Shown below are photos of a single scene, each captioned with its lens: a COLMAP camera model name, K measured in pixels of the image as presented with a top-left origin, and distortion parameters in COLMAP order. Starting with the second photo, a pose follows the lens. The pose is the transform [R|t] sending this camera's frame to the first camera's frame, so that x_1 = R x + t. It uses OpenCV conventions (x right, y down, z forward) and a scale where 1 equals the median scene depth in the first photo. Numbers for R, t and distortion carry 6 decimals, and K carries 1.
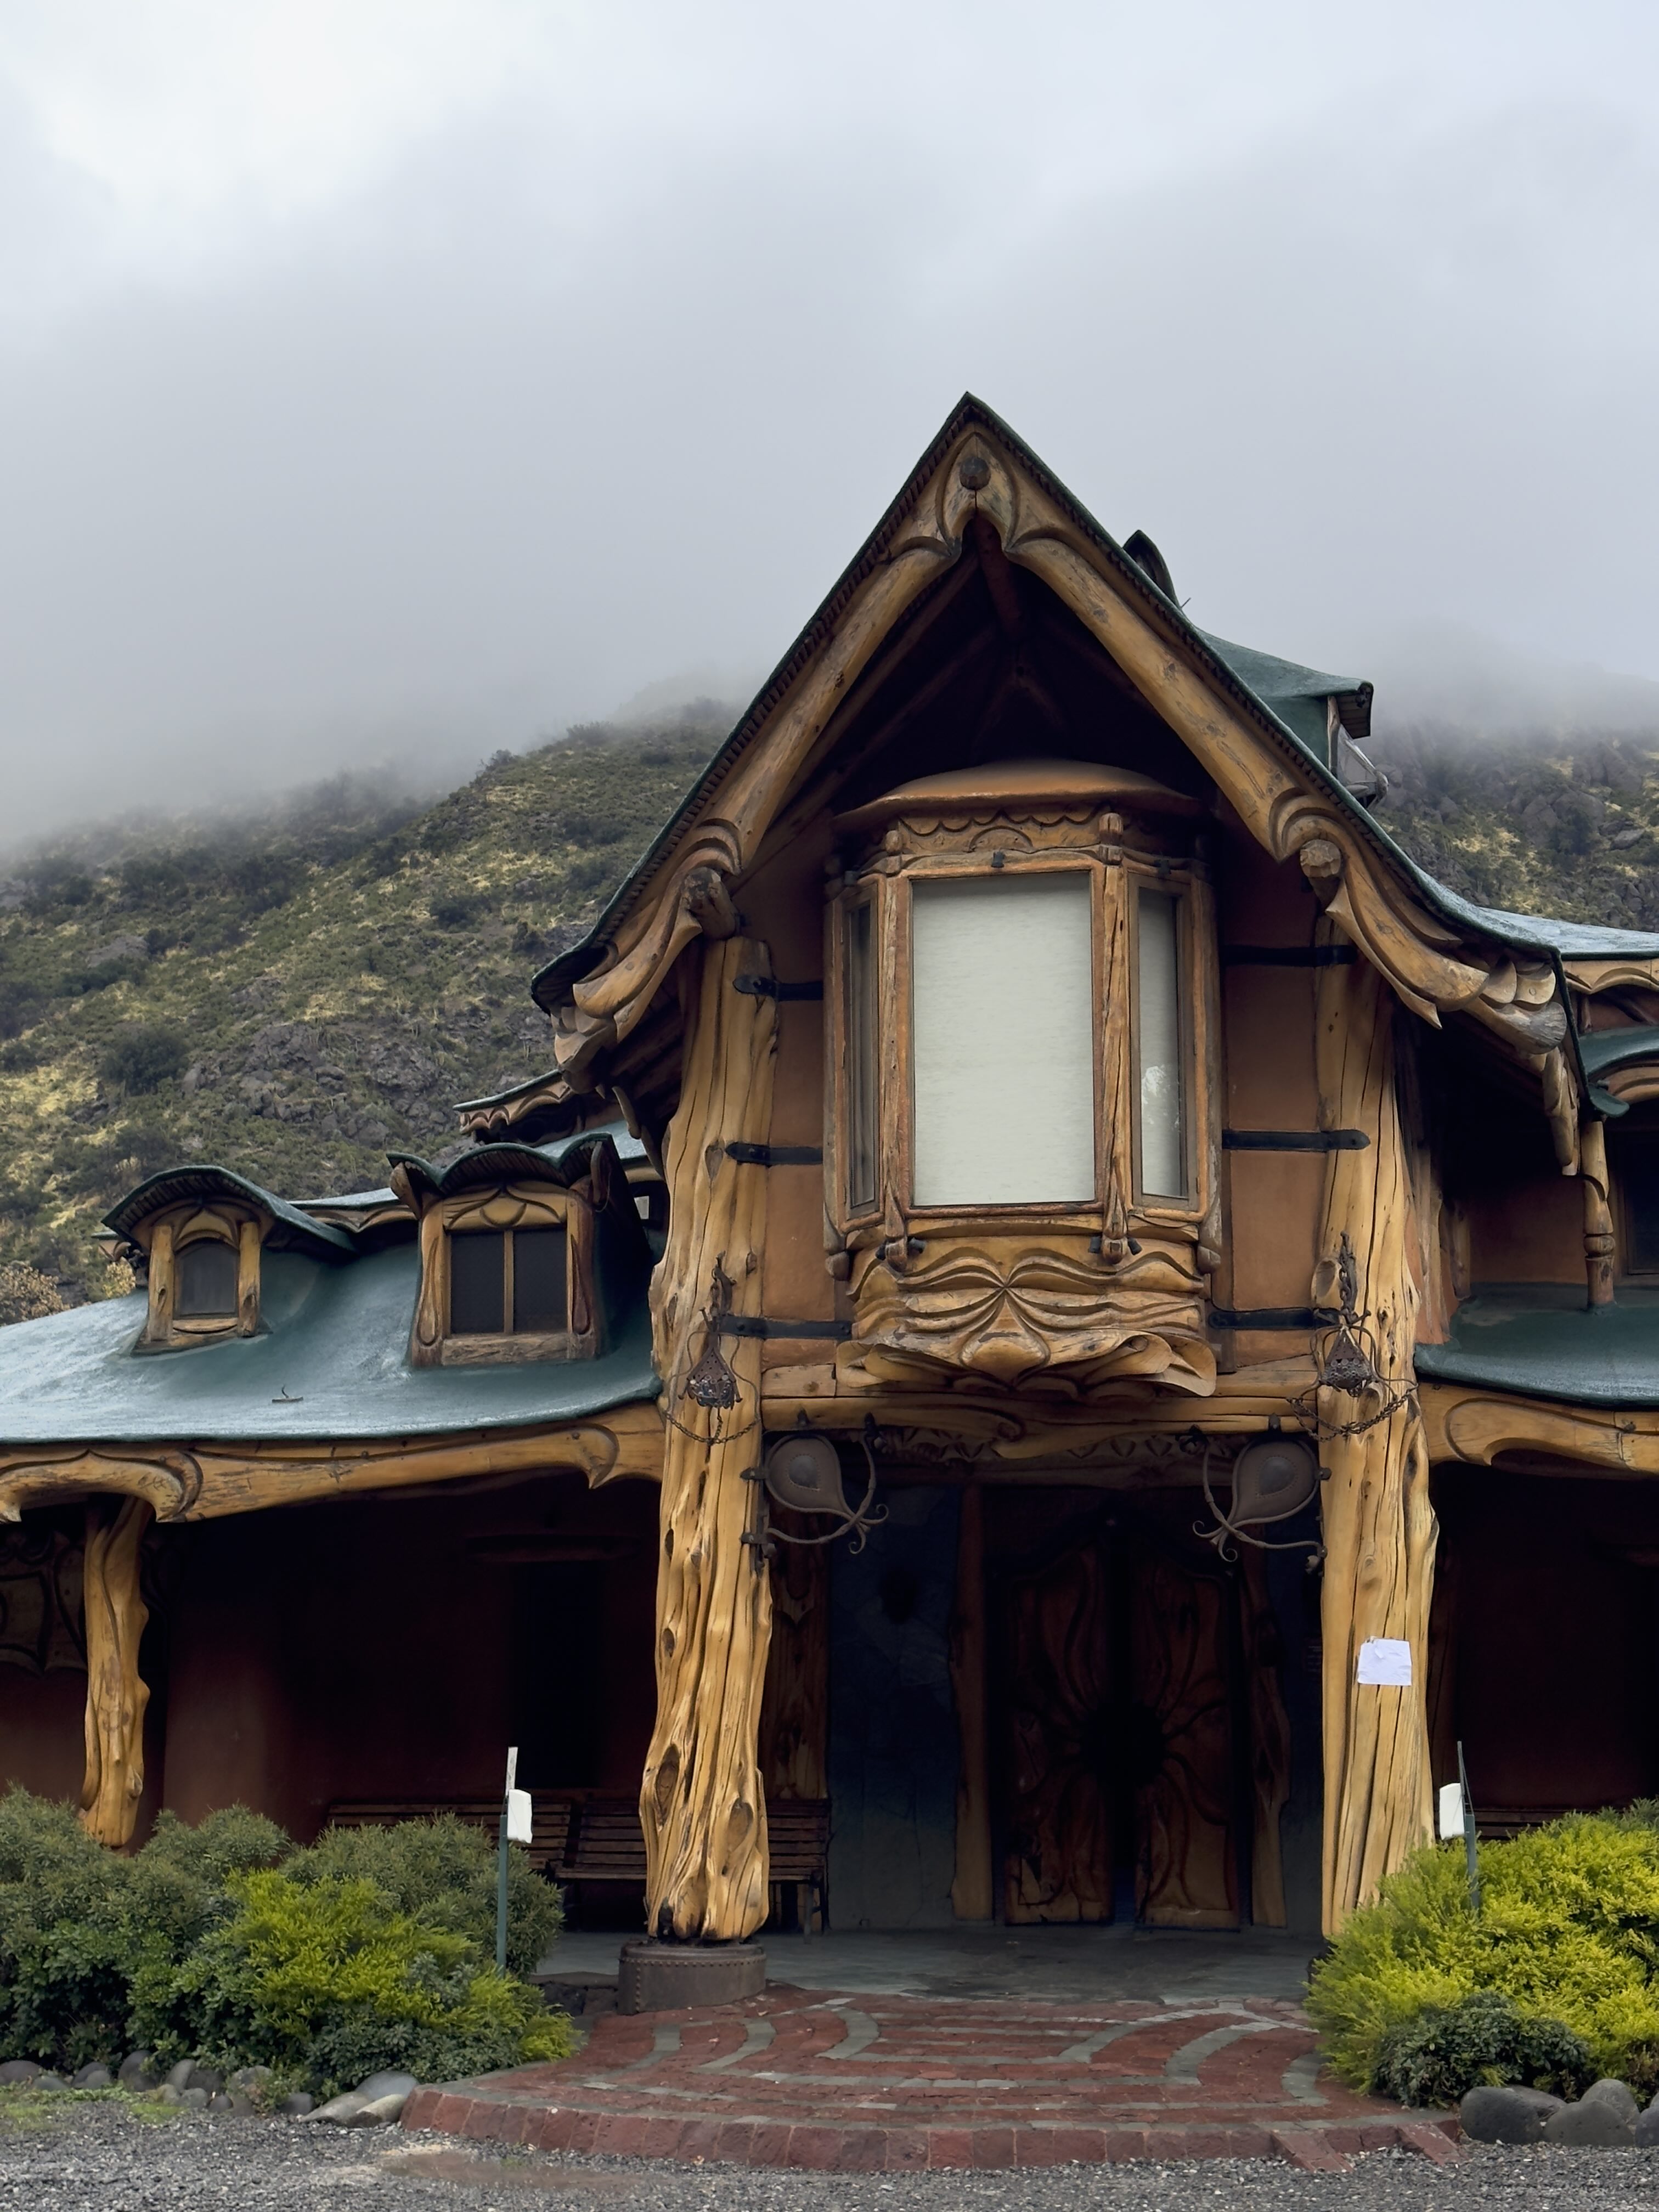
lens RADIAL K [[3055.7, 0, 829.5], [0, 3055.7, 1106.0], [0, 0, 1]] dist [0.145375, -0.083516]
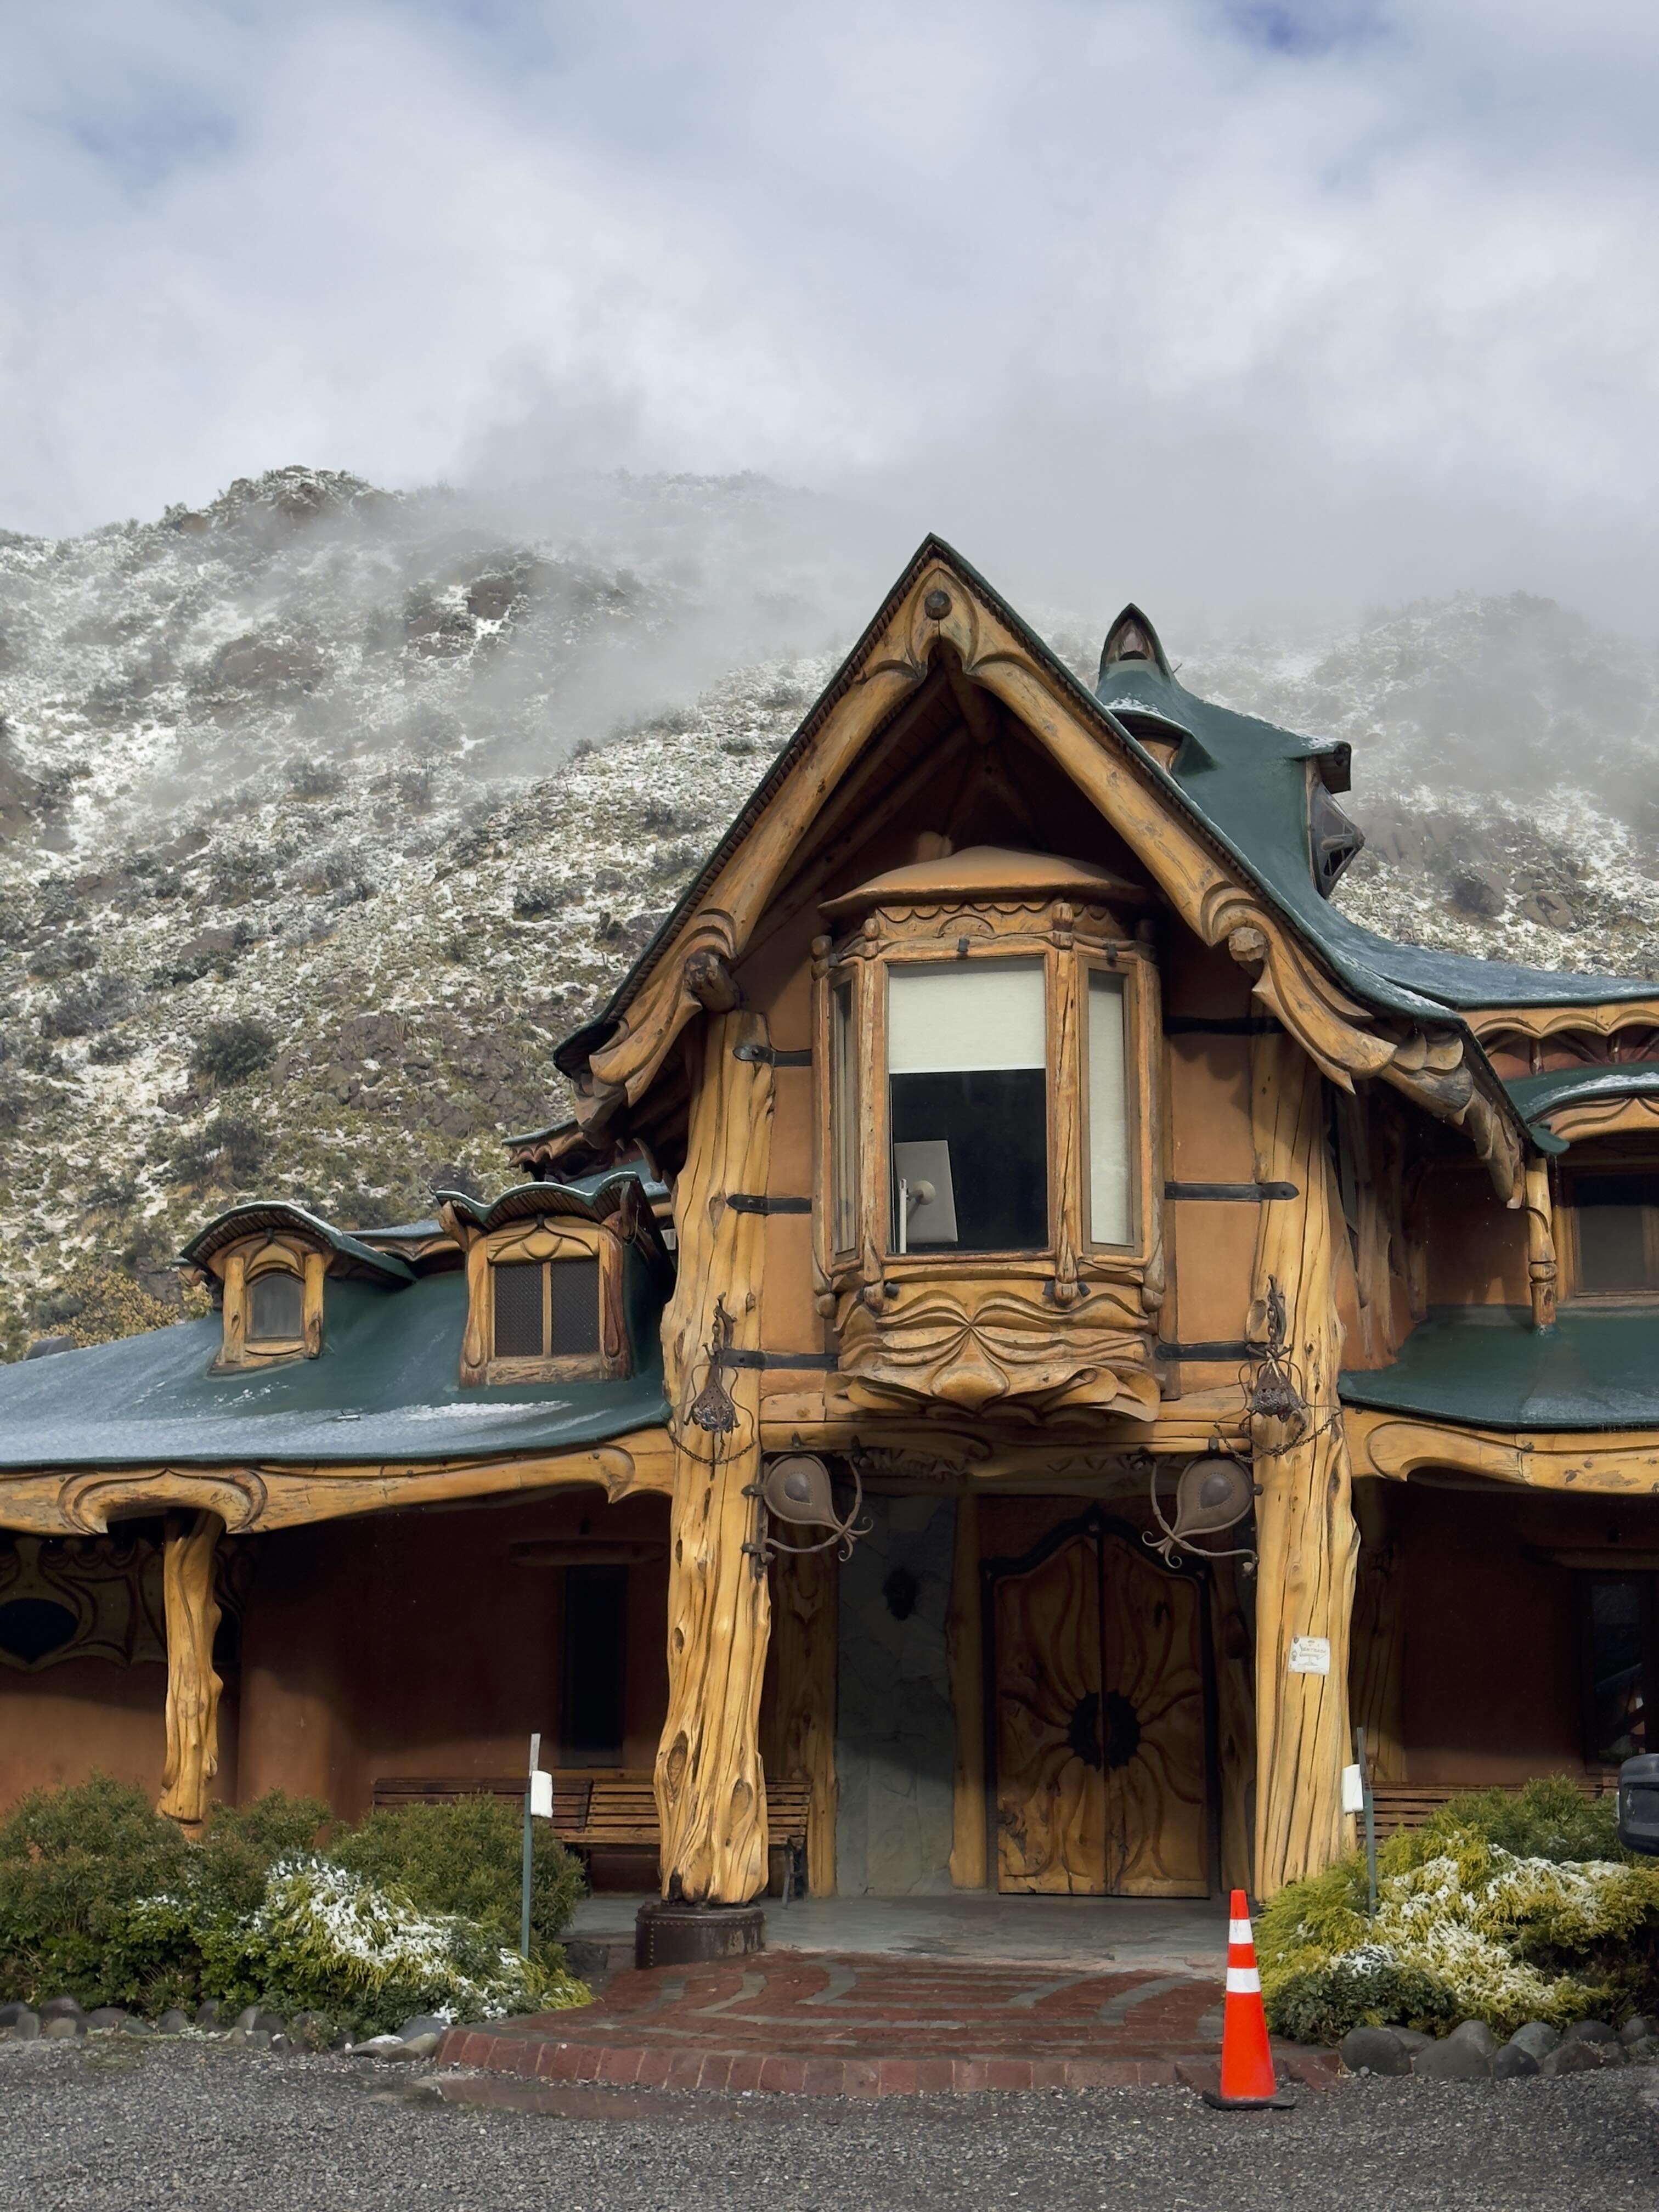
lens RADIAL K [[3101.6, 0, 829.5], [0, 3101.6, 1106.0], [0, 0, 1]] dist [0.138960, 0.072364]
pose [[0.999474, -0.007005, -0.031676, 0.041251], [0.007280, 0.999937, 0.008560, -0.031009], [0.031614, -0.008786, 0.999462, -0.140318]]
